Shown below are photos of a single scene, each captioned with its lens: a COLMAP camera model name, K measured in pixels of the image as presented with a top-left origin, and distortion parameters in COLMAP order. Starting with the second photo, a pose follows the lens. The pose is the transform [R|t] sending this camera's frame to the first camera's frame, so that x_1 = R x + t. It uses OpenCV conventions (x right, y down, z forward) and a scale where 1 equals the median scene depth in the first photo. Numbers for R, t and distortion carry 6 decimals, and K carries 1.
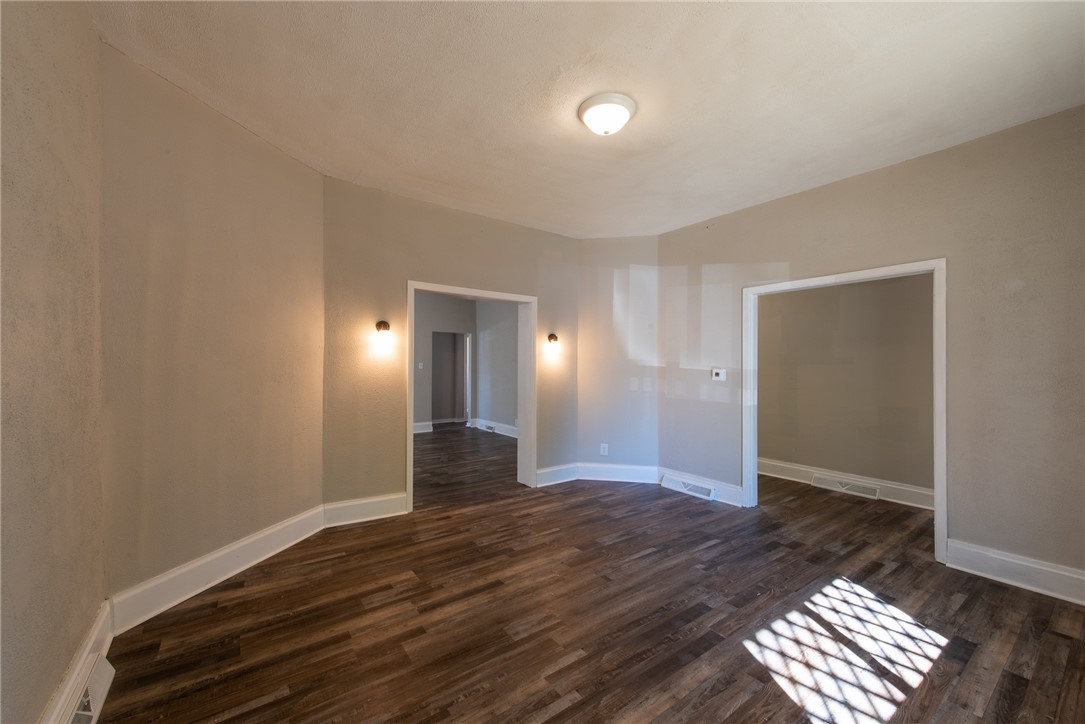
lens RADIAL K [[422.5, 0, 548.7], [0, 422.5, 373.2], [0, 0, 1]] dist [0.010702, -0.002423]
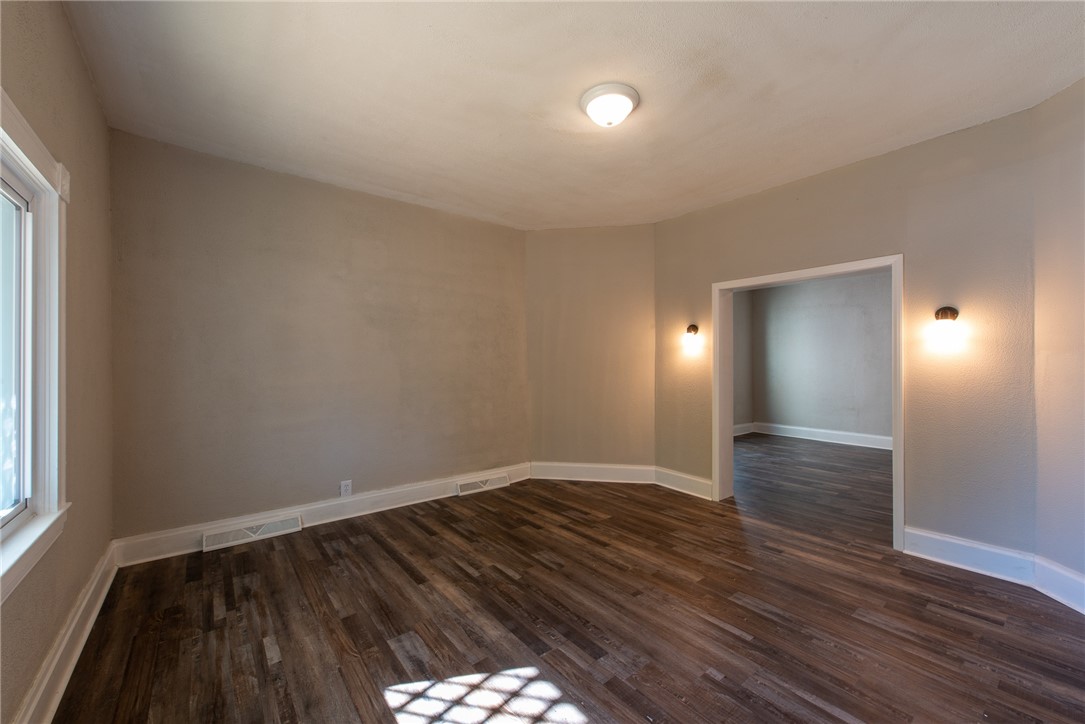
lens RADIAL K [[422.5, 0, 538.3], [0, 422.5, 365.9], [0, 0, 1]] dist [0.010702, -0.002423]
pose [[0.040238, 0.000322, -0.999190, 0.819311], [-0.016603, 0.999862, -0.000346, -0.002856], [0.999052, 0.016603, 0.040238, 0.582324]]
